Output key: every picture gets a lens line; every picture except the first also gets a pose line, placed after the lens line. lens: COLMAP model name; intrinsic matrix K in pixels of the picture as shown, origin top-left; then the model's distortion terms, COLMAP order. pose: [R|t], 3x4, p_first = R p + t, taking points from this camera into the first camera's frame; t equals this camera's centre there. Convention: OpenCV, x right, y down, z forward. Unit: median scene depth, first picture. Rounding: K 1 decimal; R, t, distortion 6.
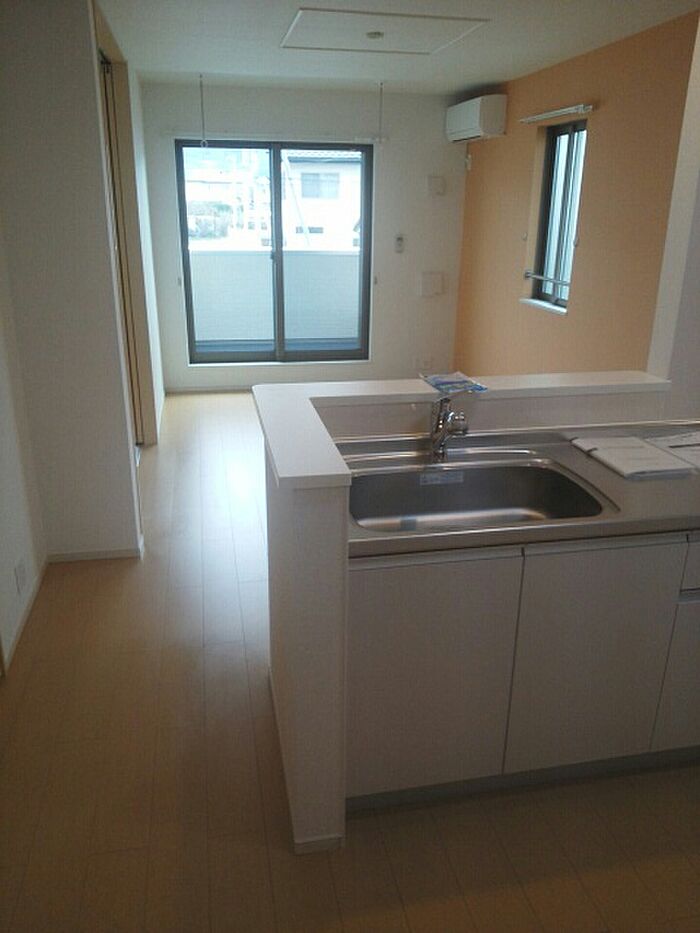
lens RADIAL K [[726.1, 0, 354.7], [0, 726.1, 467.8], [0, 0, 1]] dist [0.048648, -0.099281]
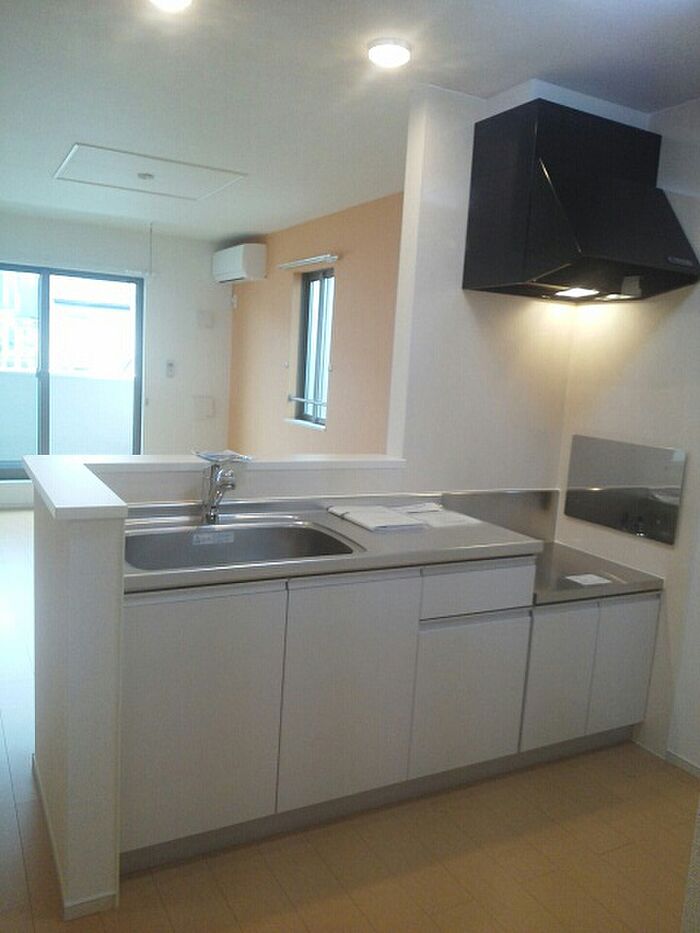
lens RADIAL K [[726.1, 0, 354.7], [0, 726.1, 467.8], [0, 0, 1]] dist [0.048648, -0.099281]
pose [[0.953097, 0.003936, 0.302639, -0.007220], [0.054547, 0.981309, -0.184548, 0.108957], [-0.297708, 0.192401, 0.935068, -0.086883]]
